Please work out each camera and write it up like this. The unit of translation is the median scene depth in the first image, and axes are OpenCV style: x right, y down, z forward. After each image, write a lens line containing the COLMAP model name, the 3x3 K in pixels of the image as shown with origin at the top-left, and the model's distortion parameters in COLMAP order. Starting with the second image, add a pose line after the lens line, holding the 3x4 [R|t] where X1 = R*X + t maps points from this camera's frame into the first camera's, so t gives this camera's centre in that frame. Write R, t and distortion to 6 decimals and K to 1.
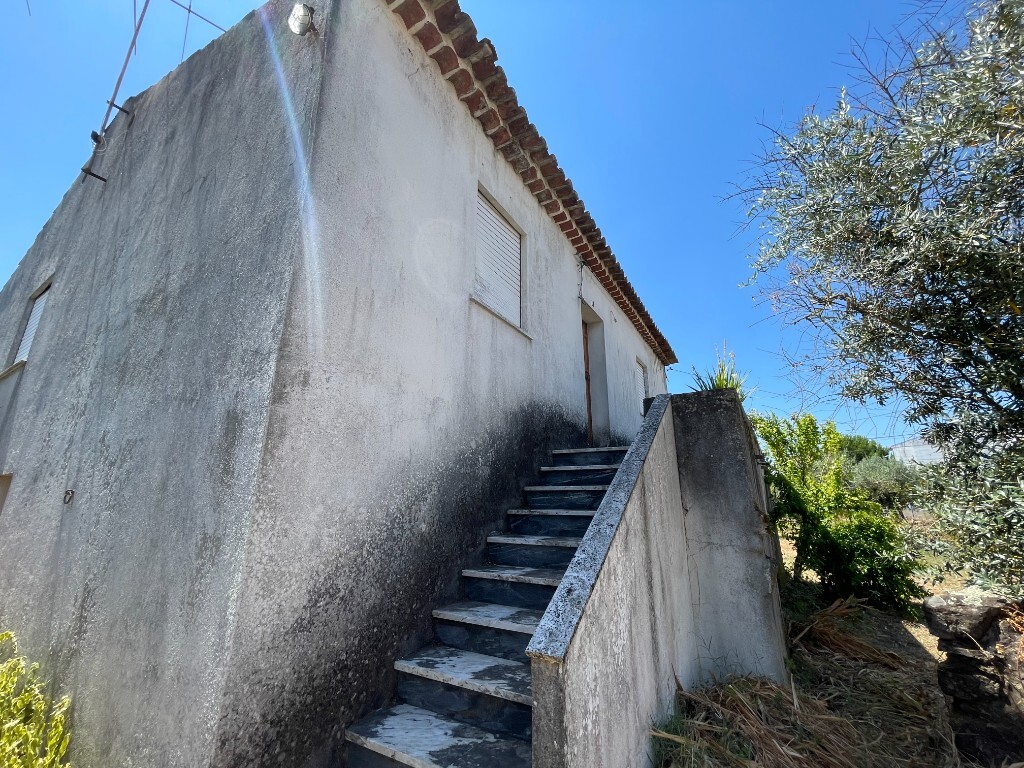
lens RADIAL K [[416.9, 0, 512.8], [0, 416.9, 382.5], [0, 0, 1]] dist [-0.004335, 0.001508]
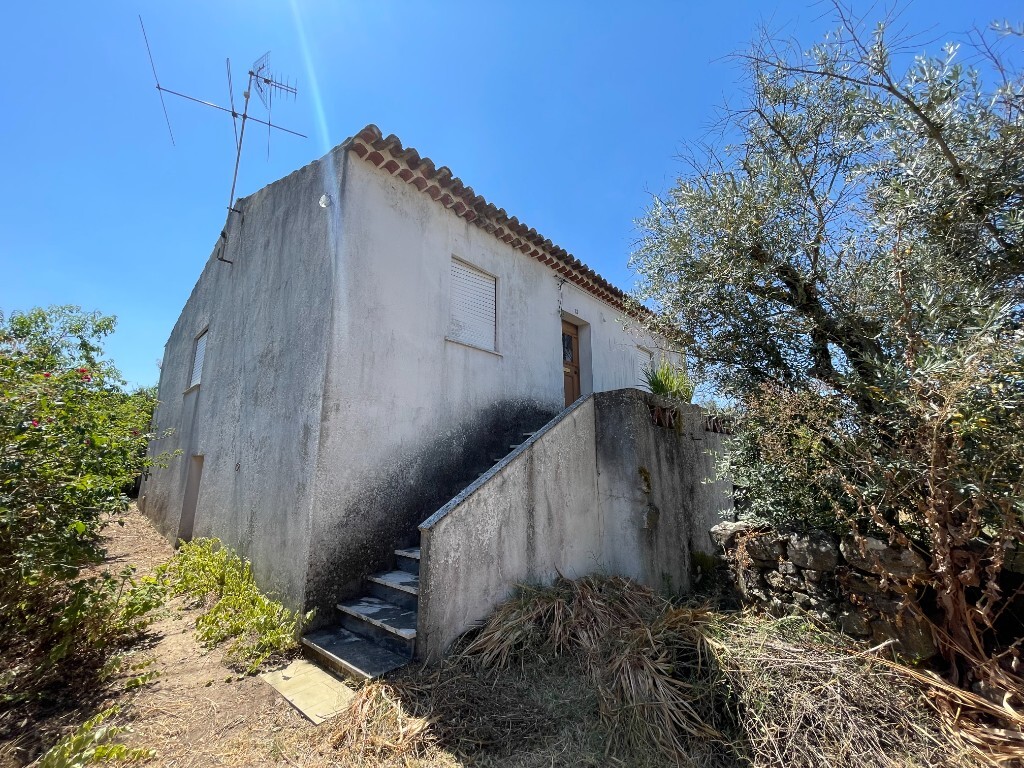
lens RADIAL K [[416.9, 0, 512.3], [0, 416.9, 384.1], [0, 0, 1]] dist [-0.004335, 0.001508]
pose [[0.980803, -0.044622, -0.189828, 0.477083], [0.057244, 0.996462, 0.061533, -0.130864], [0.186411, -0.071218, 0.979887, -0.535648]]
